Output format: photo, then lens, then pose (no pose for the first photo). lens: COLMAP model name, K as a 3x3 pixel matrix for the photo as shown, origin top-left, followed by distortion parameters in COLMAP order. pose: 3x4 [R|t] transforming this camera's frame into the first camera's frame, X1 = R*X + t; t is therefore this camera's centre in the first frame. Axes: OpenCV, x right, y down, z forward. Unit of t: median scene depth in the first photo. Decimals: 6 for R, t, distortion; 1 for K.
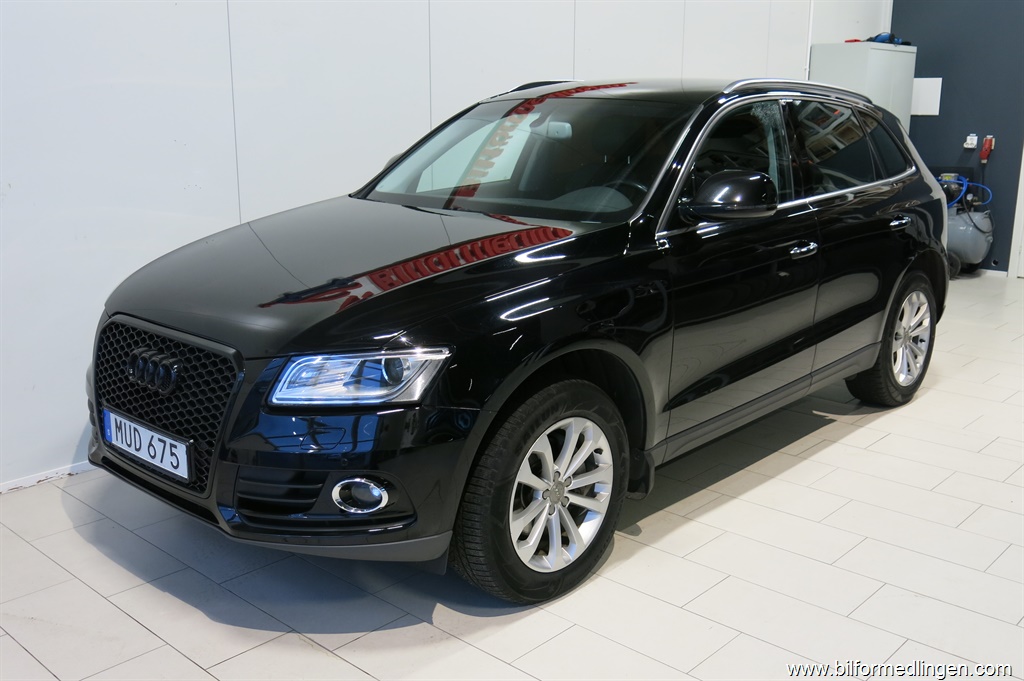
lens RADIAL K [[996.8, 0, 512.0], [0, 996.8, 340.5], [0, 0, 1]] dist [-0.044557, -0.000048]
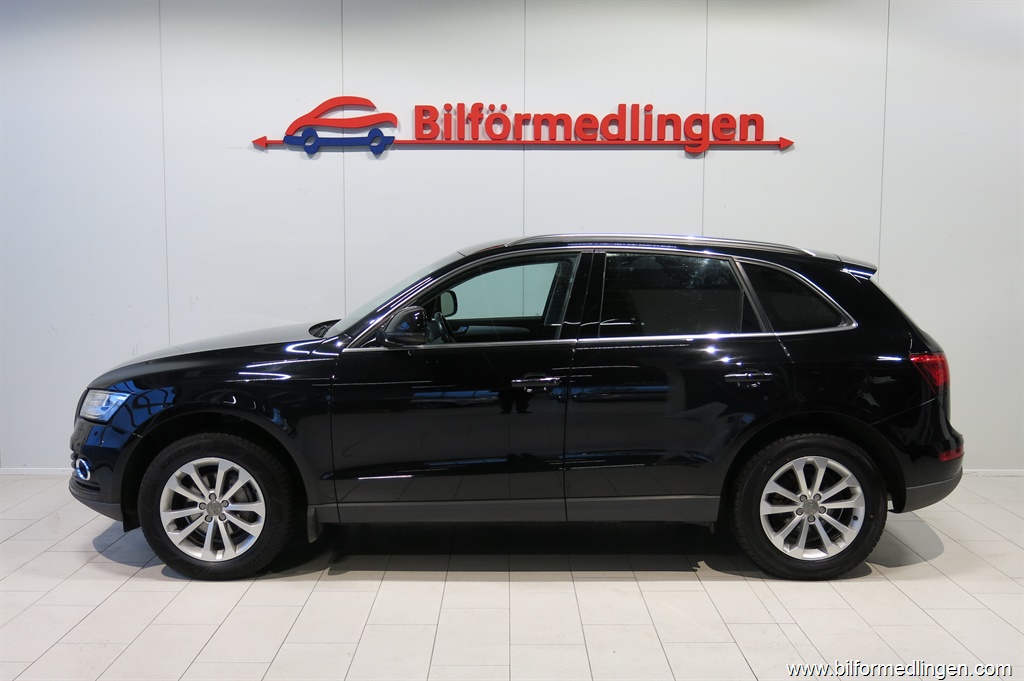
lens RADIAL K [[960.9, 0, 512.0], [0, 960.9, 340.5], [0, 0, 1]] dist [-0.008391, -0.007887]
pose [[0.679586, 0.070385, -0.730211, 1.165625], [-0.172816, 0.982733, -0.066110, -0.065702], [0.712949, 0.171119, 0.680016, 0.246140]]
